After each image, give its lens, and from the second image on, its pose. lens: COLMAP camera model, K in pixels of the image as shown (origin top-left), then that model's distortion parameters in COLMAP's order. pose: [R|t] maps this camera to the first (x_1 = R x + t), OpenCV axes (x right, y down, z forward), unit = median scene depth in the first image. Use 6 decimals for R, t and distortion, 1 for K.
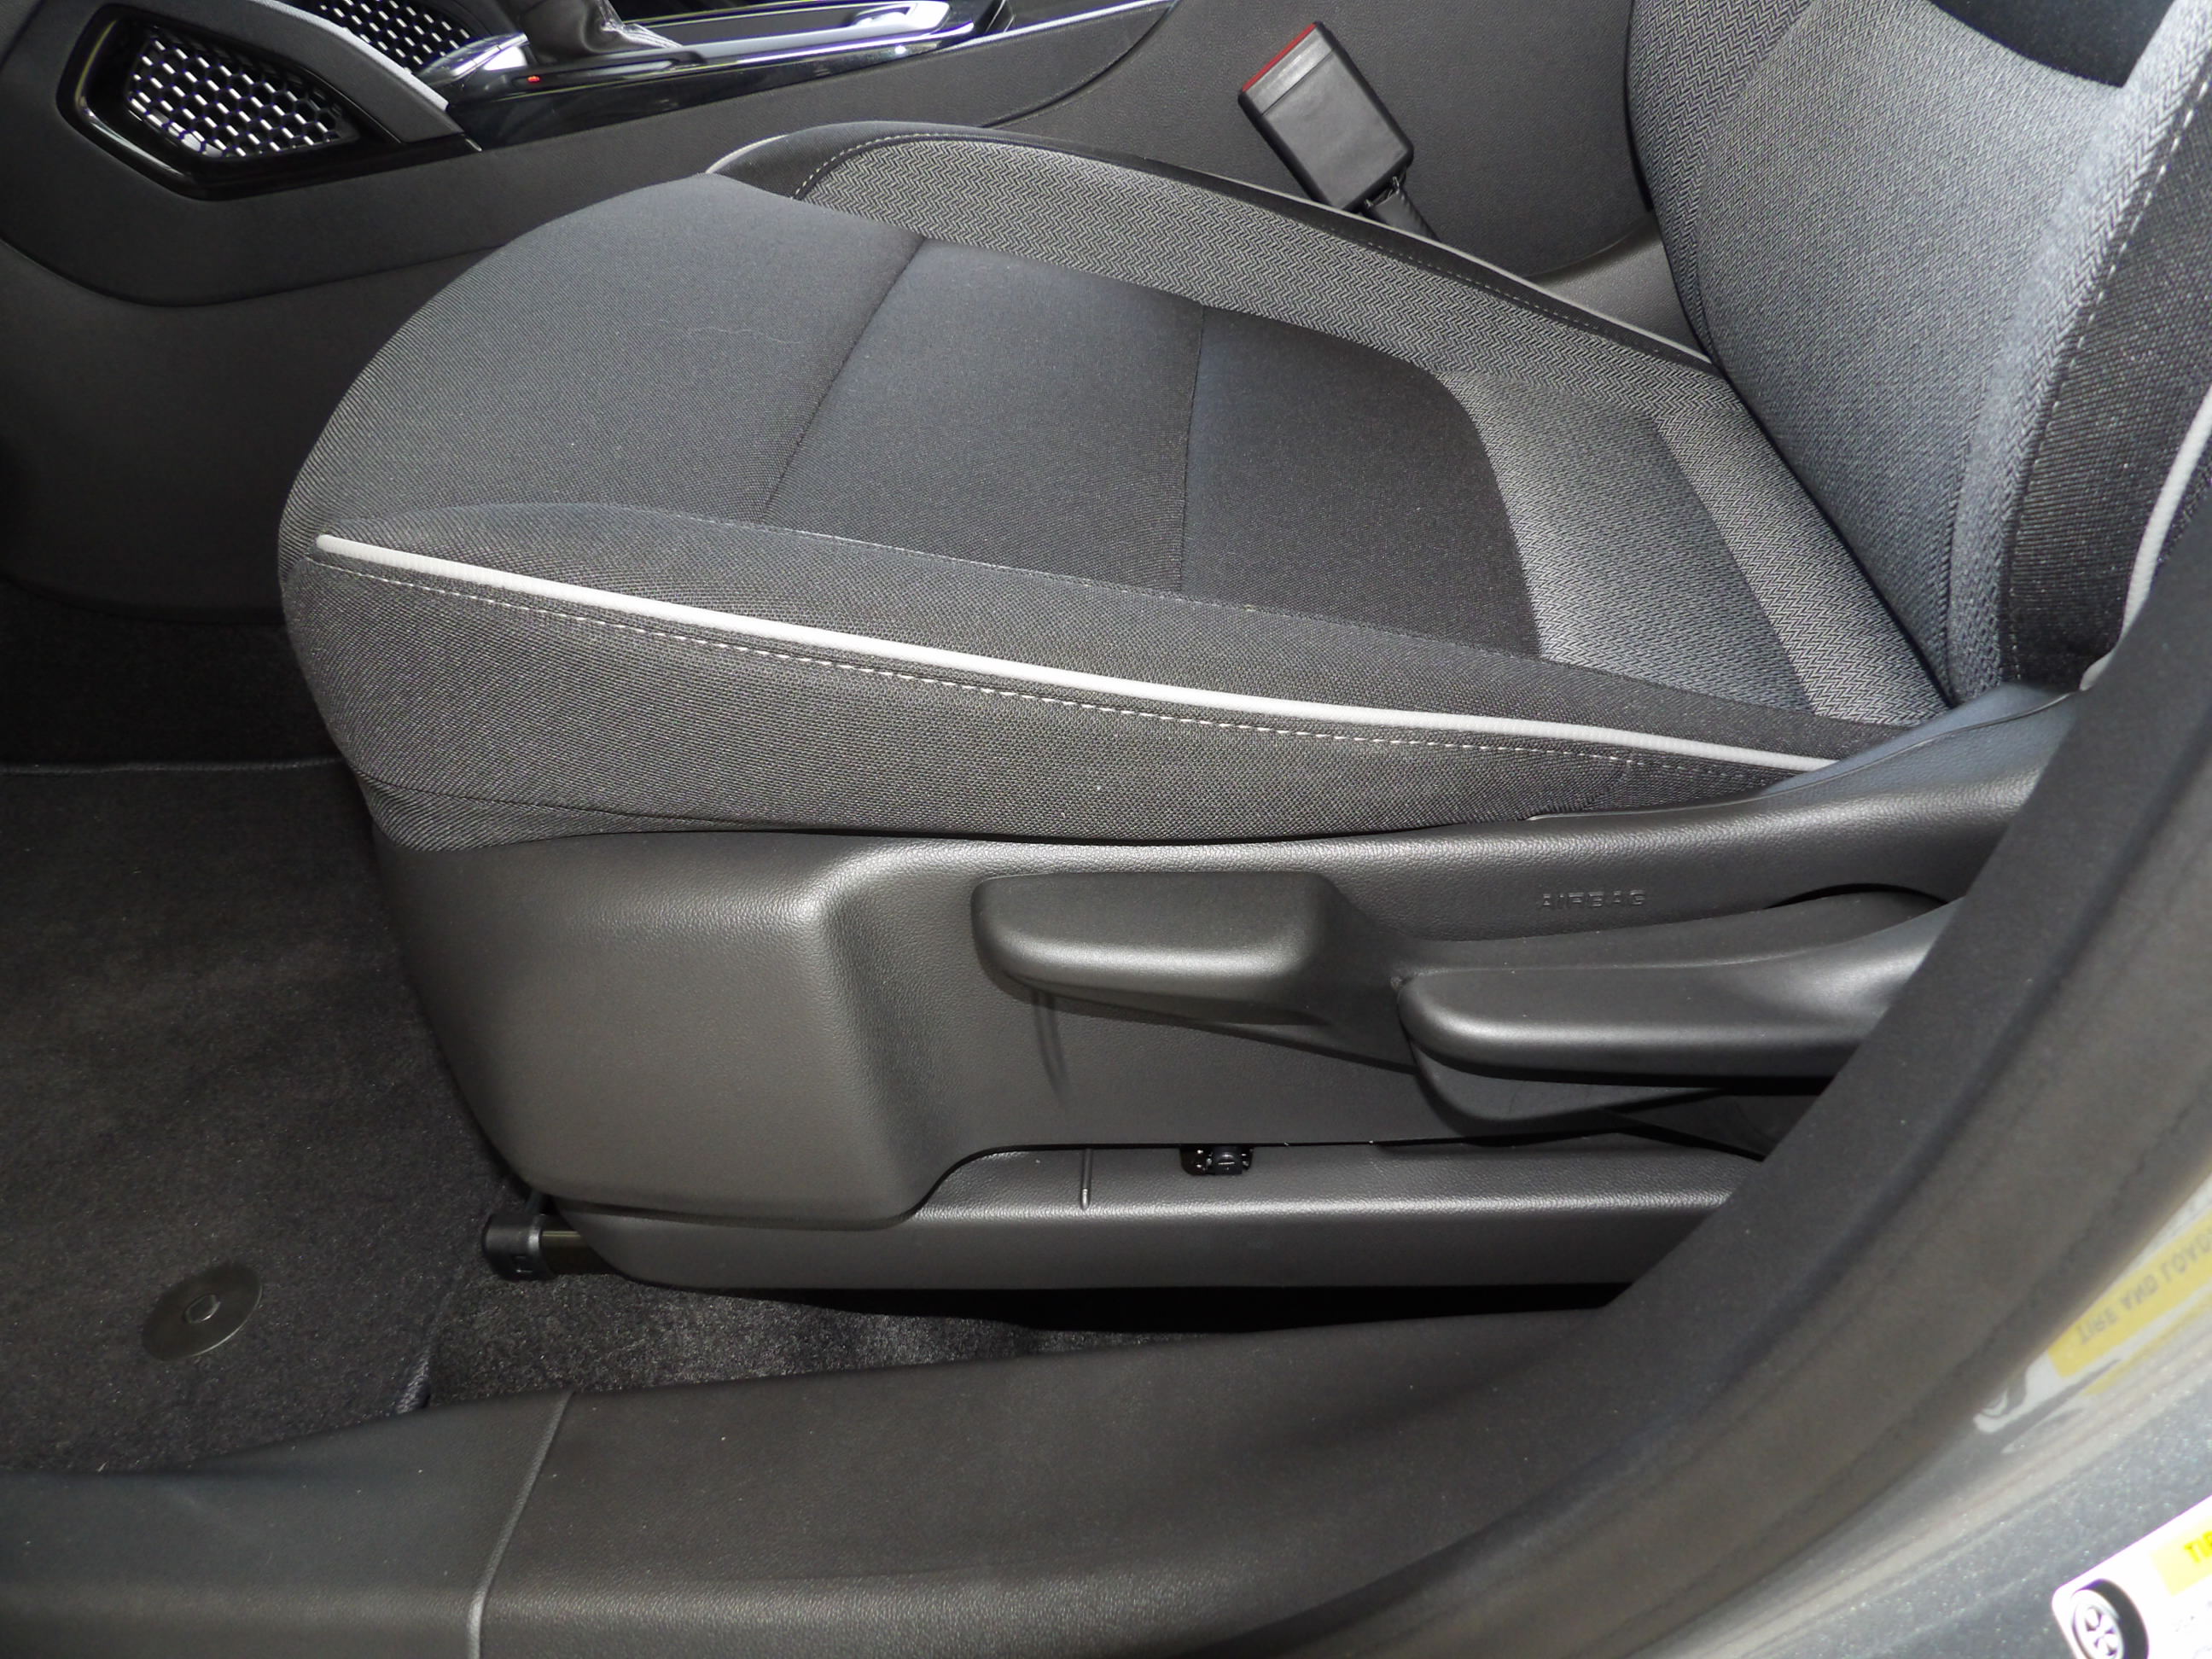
lens RADIAL K [[1587.6, 0, 1121.2], [0, 1587.6, 791.9], [0, 0, 1]] dist [-0.045556, 0.054945]
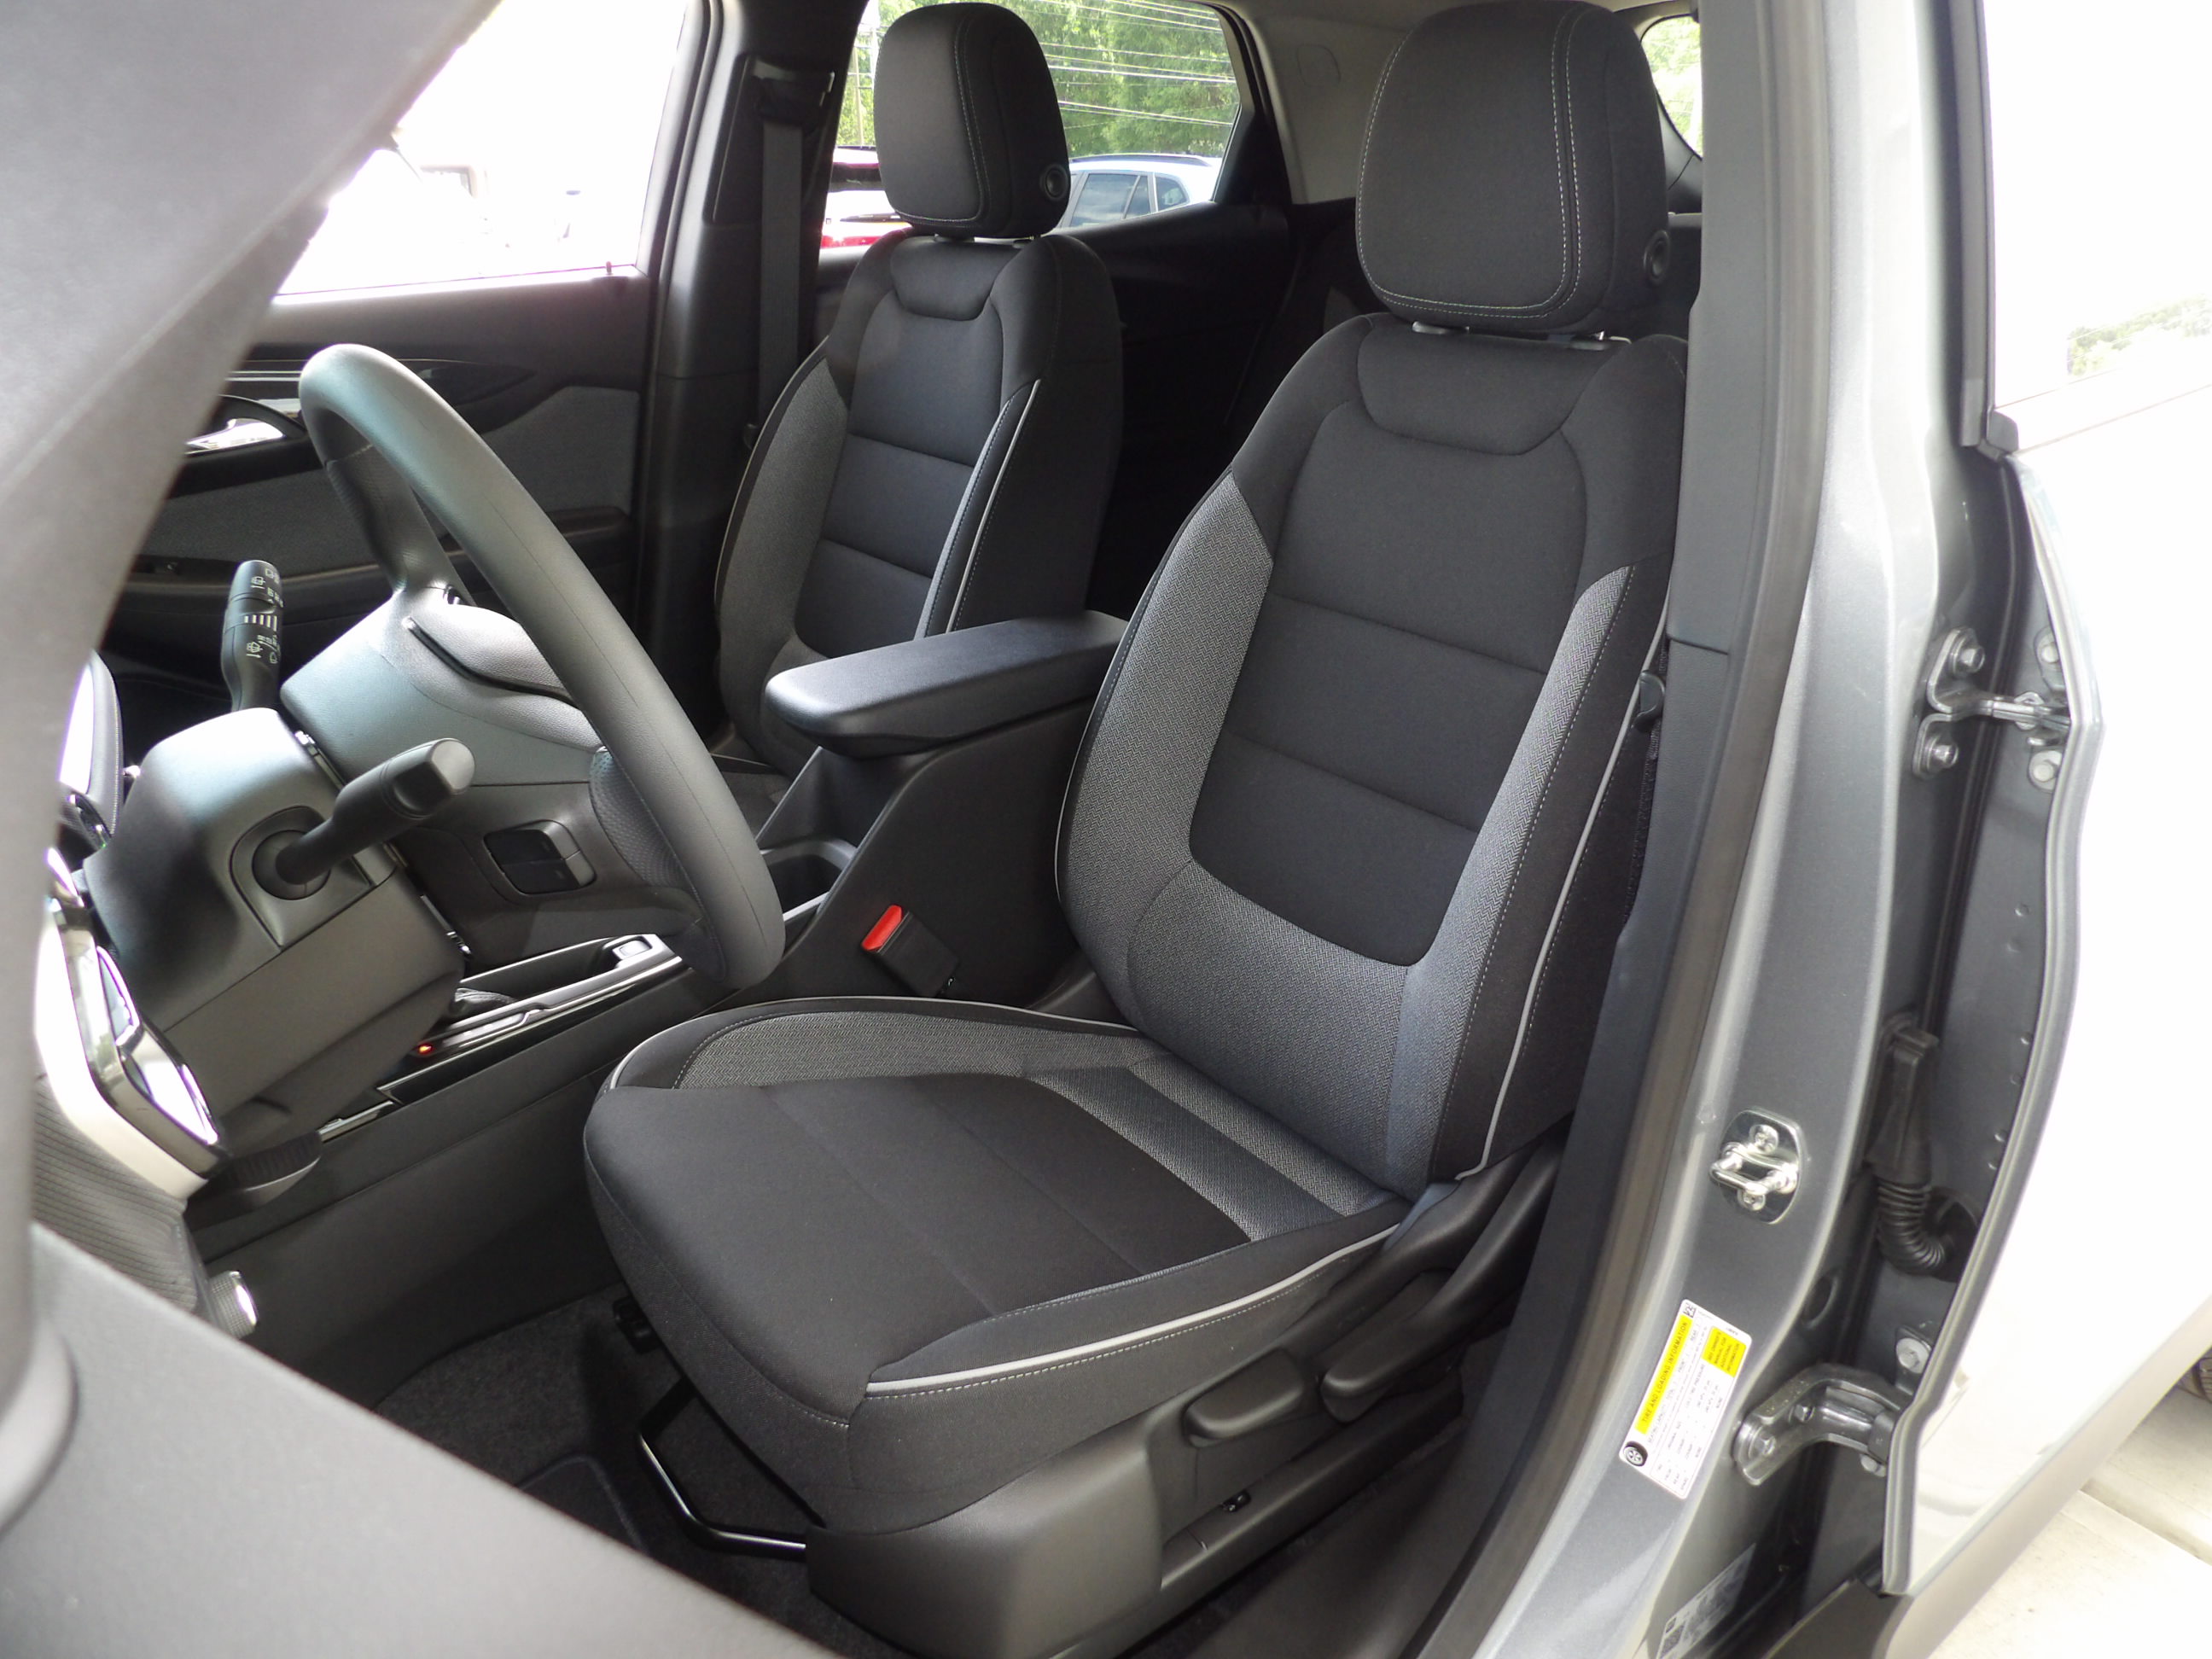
lens RADIAL K [[1587.6, 0, 1111.5], [0, 1587.6, 819.5], [0, 0, 1]] dist [-0.045556, 0.054945]
pose [[0.749257, -0.185204, 0.635857, -1.117926], [0.334603, 0.934414, -0.122113, -0.382307], [-0.571538, 0.304253, 0.762086, -0.730868]]
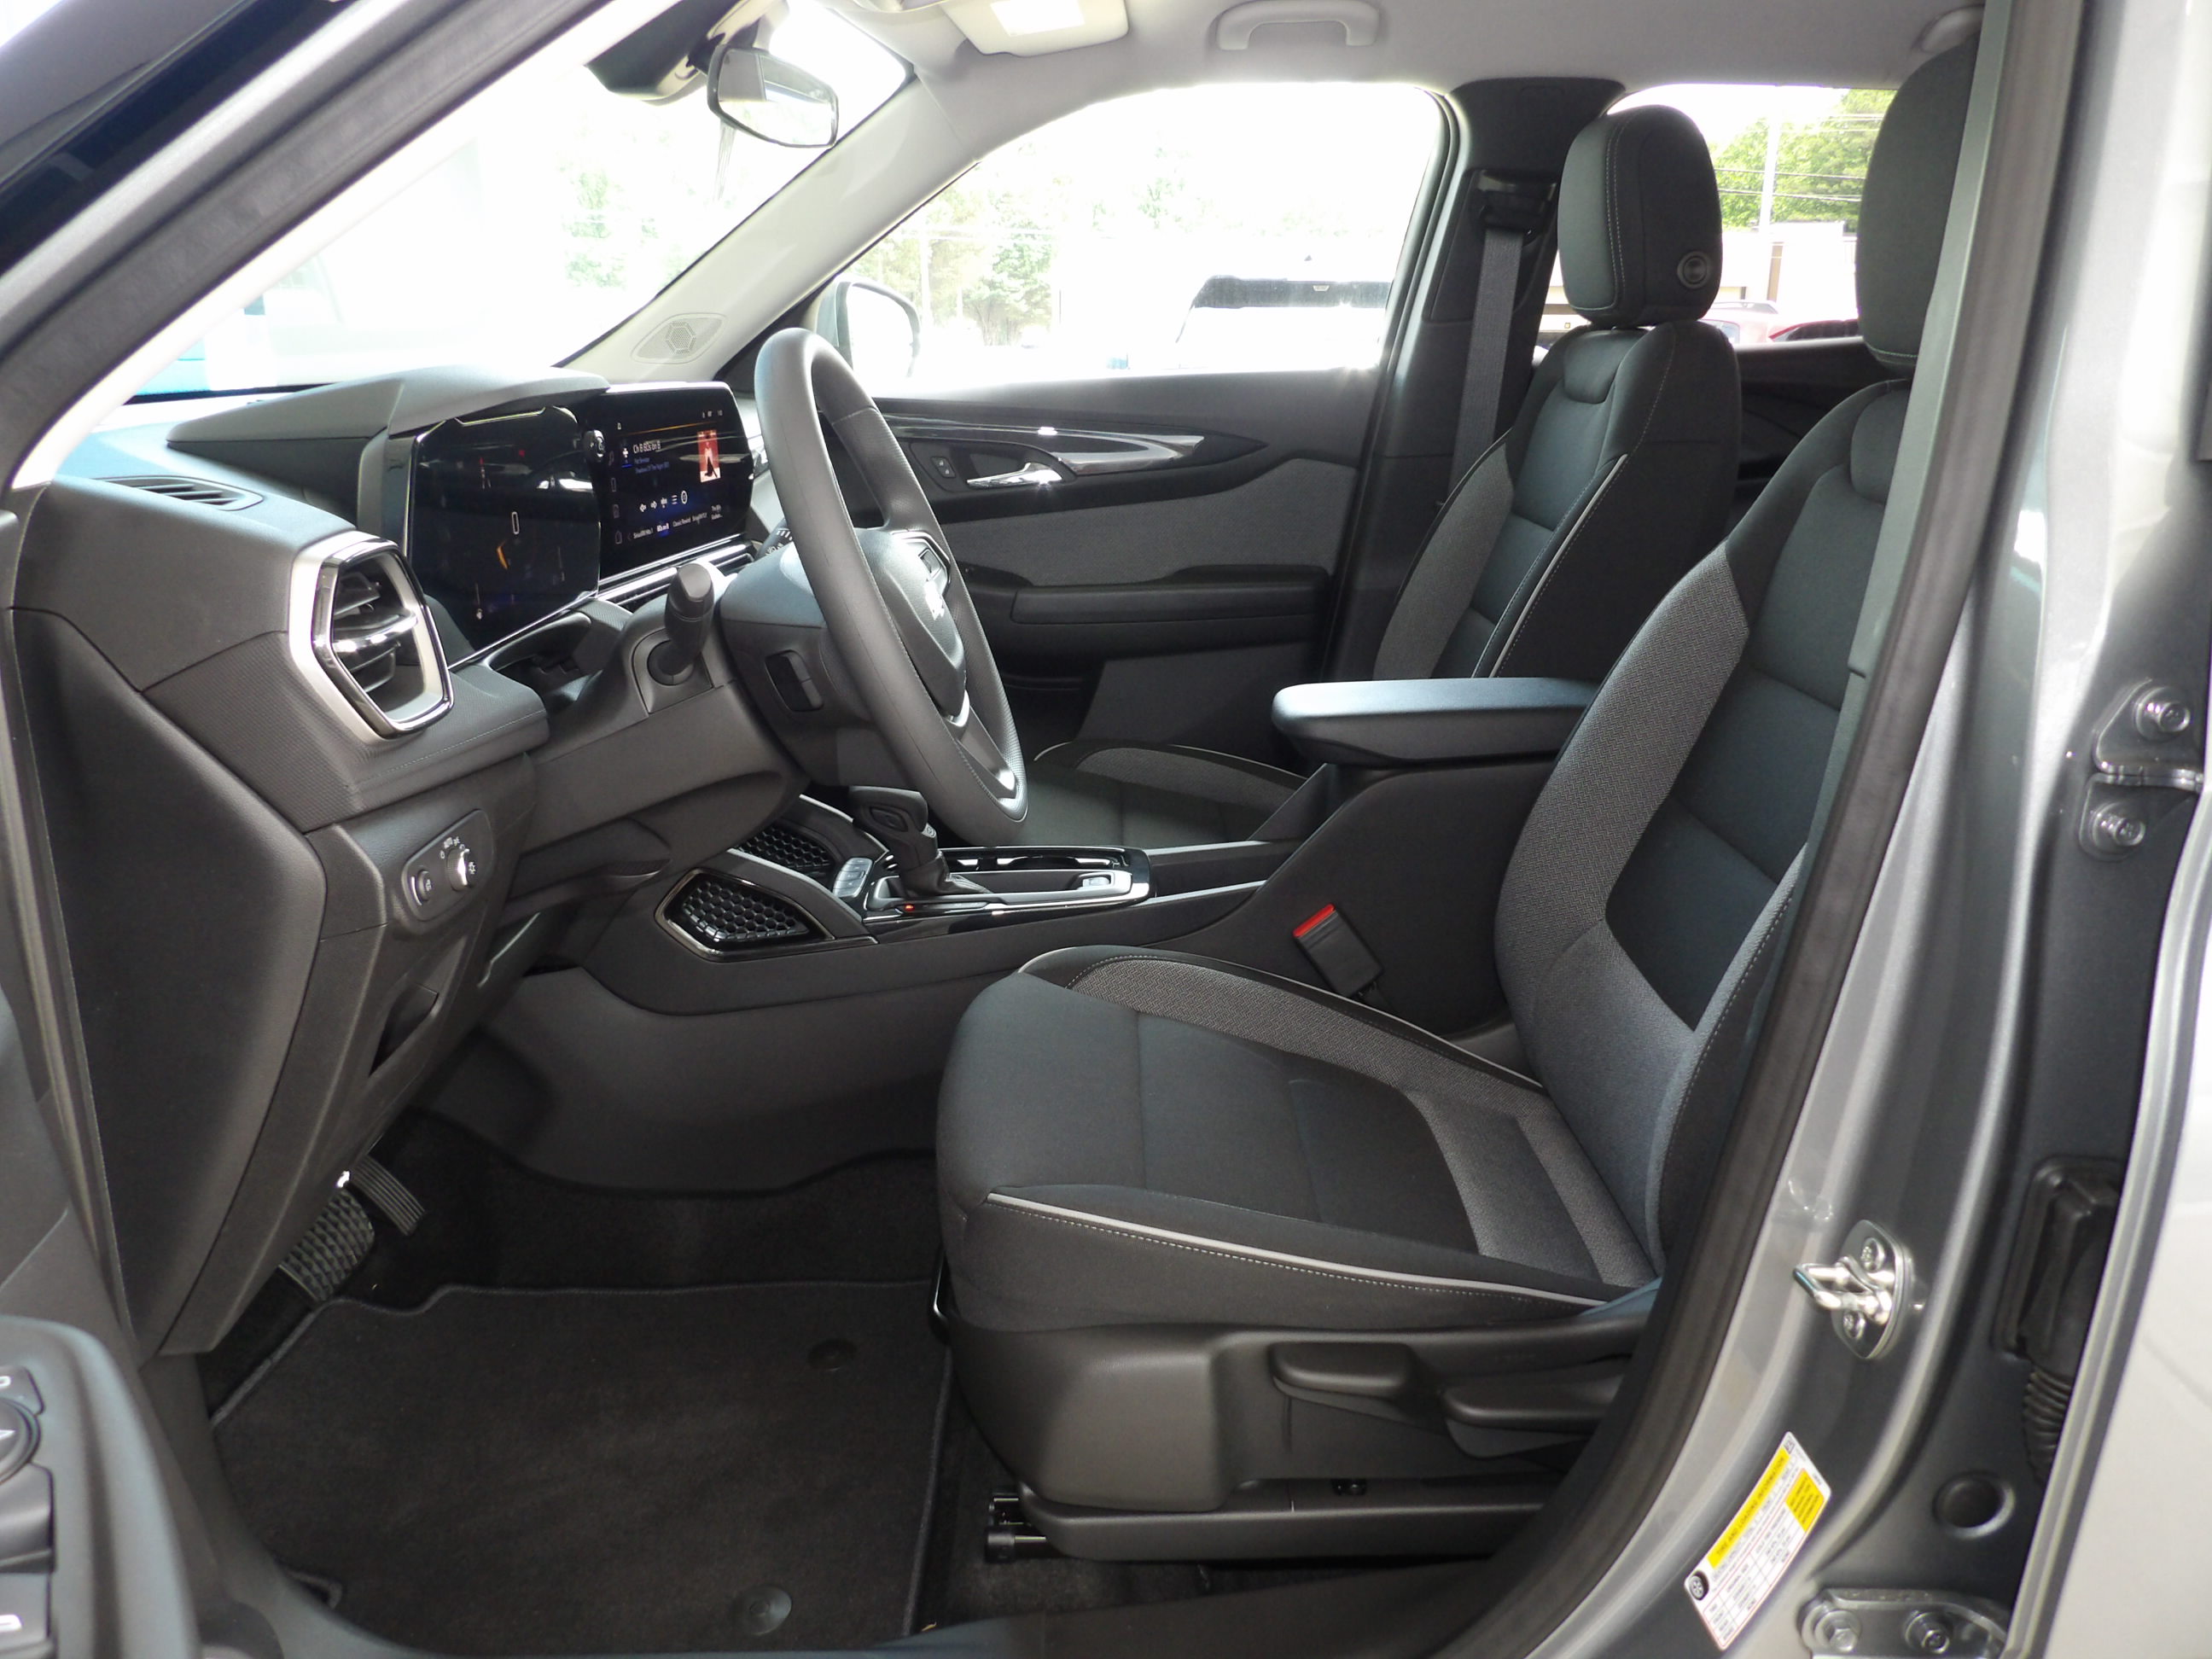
lens RADIAL K [[1587.6, 0, 1105.8], [0, 1587.6, 820.3], [0, 0, 1]] dist [-0.045556, 0.054945]
pose [[0.995400, 0.045962, 0.084059, -0.440213], [-0.017113, 0.948593, -0.316036, 0.045251], [-0.094263, 0.313144, 0.945016, -1.155857]]
